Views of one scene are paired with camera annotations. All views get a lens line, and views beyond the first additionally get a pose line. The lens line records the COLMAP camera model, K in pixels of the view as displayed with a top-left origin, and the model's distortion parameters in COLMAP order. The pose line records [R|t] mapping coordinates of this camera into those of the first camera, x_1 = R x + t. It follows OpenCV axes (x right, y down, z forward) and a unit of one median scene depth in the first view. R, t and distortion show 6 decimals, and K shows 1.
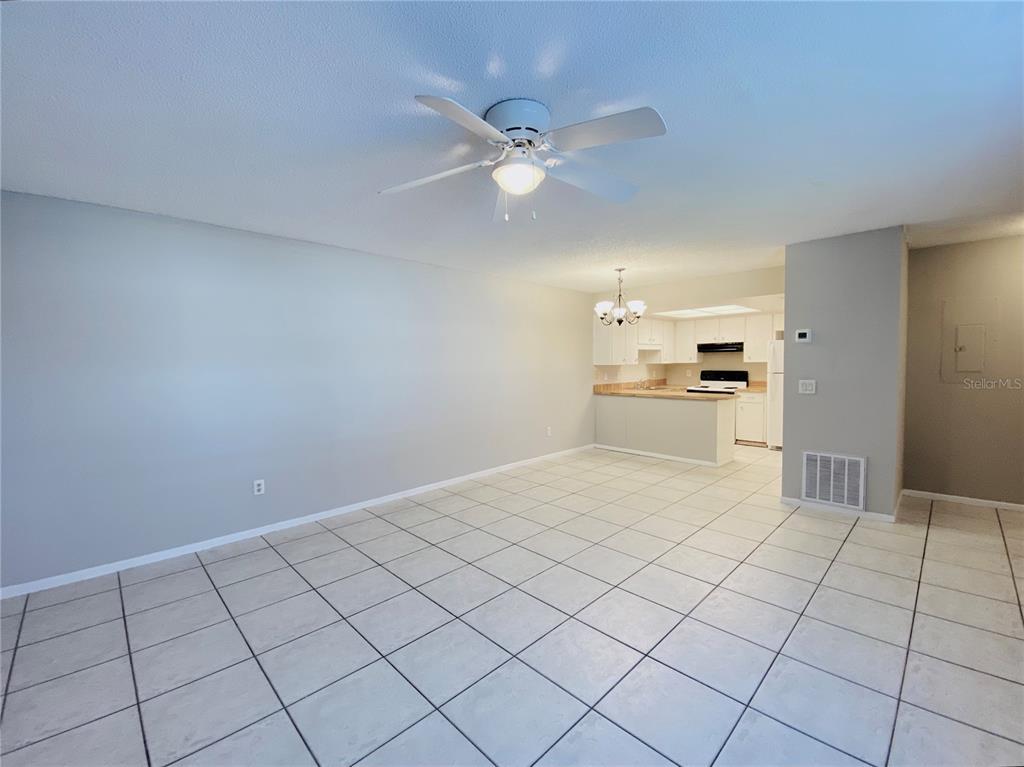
lens RADIAL K [[427.7, 0, 486.1], [0, 427.7, 383.1], [0, 0, 1]] dist [0.000207, -0.000079]
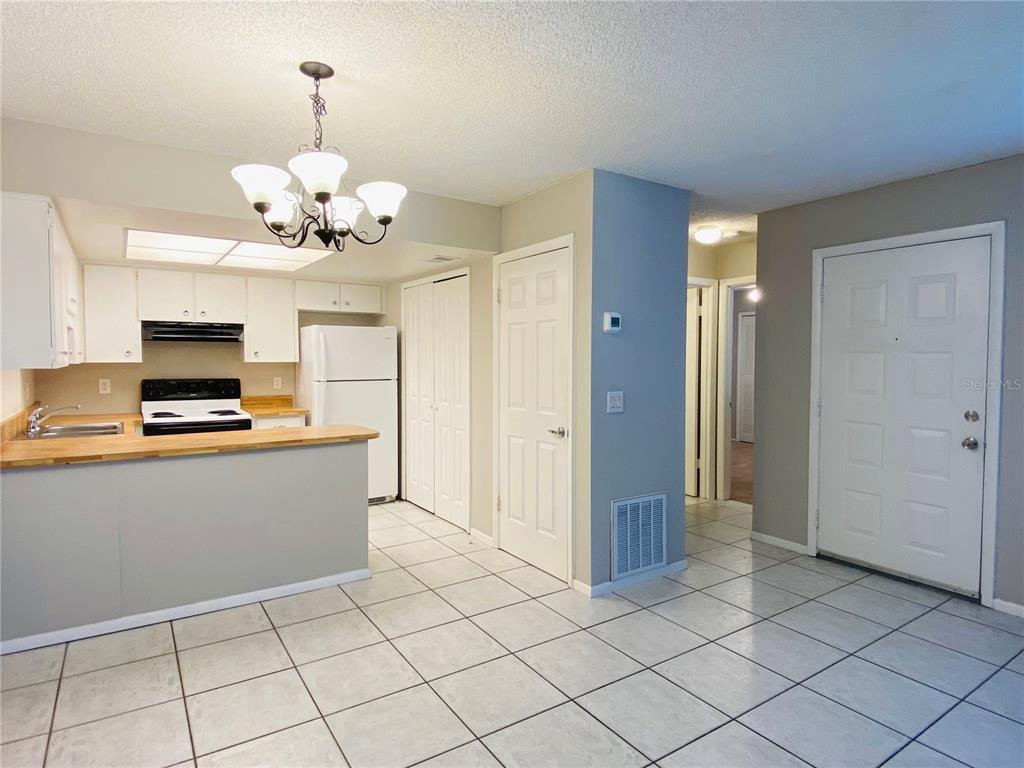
lens RADIAL K [[583.8, 0, 512.0], [0, 583.8, 384.0], [0, 0, 1]] dist [0.034837, -0.001554]
pose [[0.132598, -0.028879, 0.990749, -0.078026], [0.040674, 0.998892, 0.023673, -0.025357], [-0.990335, 0.037159, 0.133626, 0.572821]]
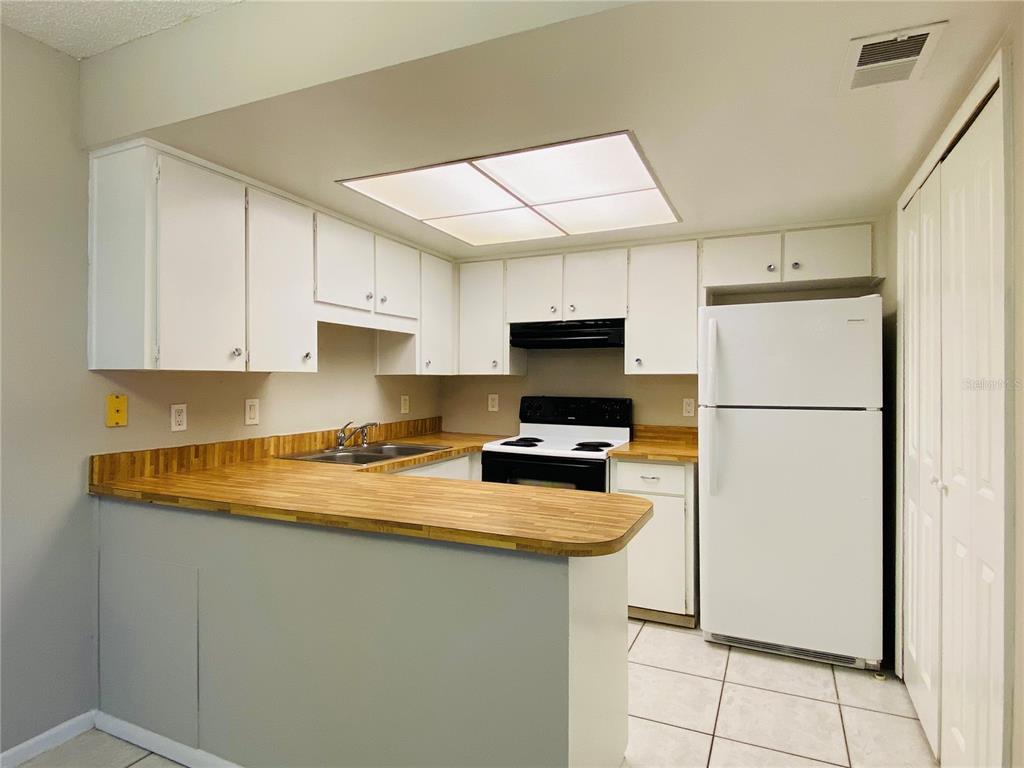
lens RADIAL K [[583.8, 0, 512.0], [0, 583.8, 384.0], [0, 0, 1]] dist [0.034837, -0.001554]
pose [[0.913756, 0.015690, 0.405960, 0.314927], [0.001982, 0.999070, -0.043076, -0.019466], [-0.406258, 0.040165, 0.912875, 0.587744]]
